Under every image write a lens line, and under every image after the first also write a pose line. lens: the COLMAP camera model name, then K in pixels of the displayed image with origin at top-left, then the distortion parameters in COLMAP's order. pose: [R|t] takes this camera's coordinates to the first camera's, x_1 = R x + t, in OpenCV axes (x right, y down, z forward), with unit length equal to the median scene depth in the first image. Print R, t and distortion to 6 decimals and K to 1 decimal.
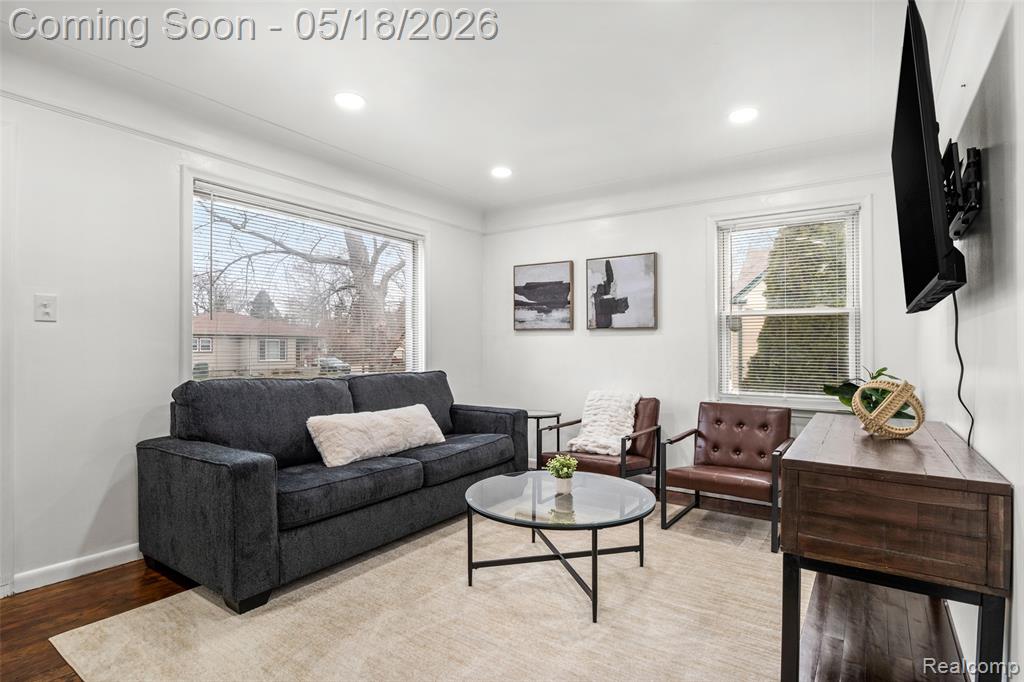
lens RADIAL K [[531.9, 0, 531.5], [0, 531.9, 353.3], [0, 0, 1]] dist [-0.017489, -0.001390]
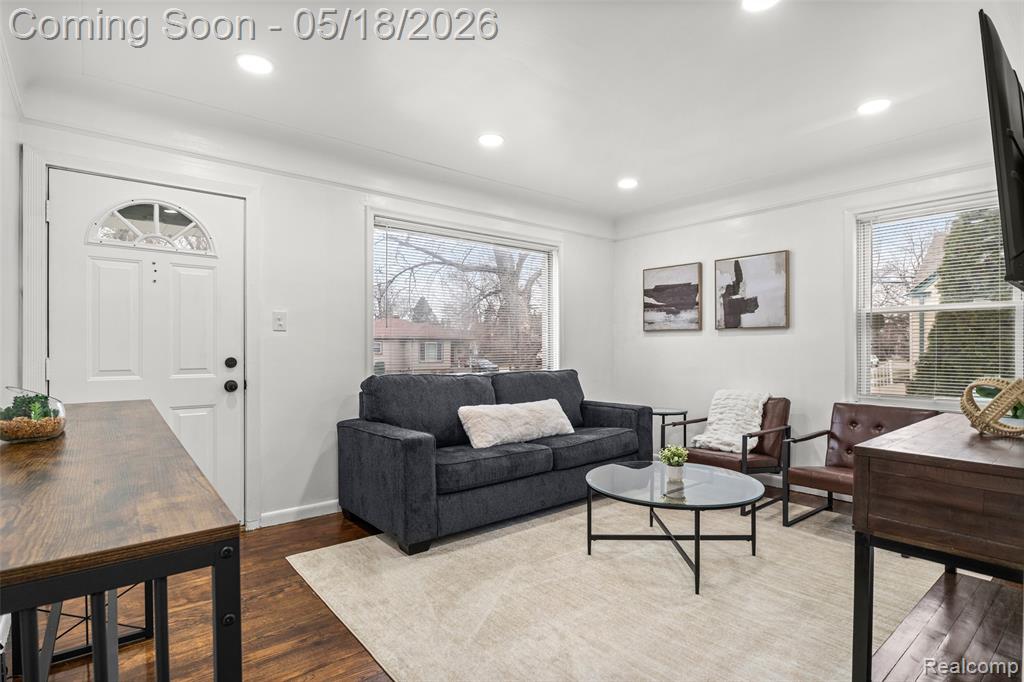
lens RADIAL K [[531.9, 0, 515.1], [0, 531.9, 347.4], [0, 0, 1]] dist [-0.017489, -0.001390]
pose [[0.955944, -0.007437, -0.293453, 0.060669], [0.003578, 0.999900, -0.013687, 0.002634], [0.293526, 0.012034, 0.955875, -0.131351]]
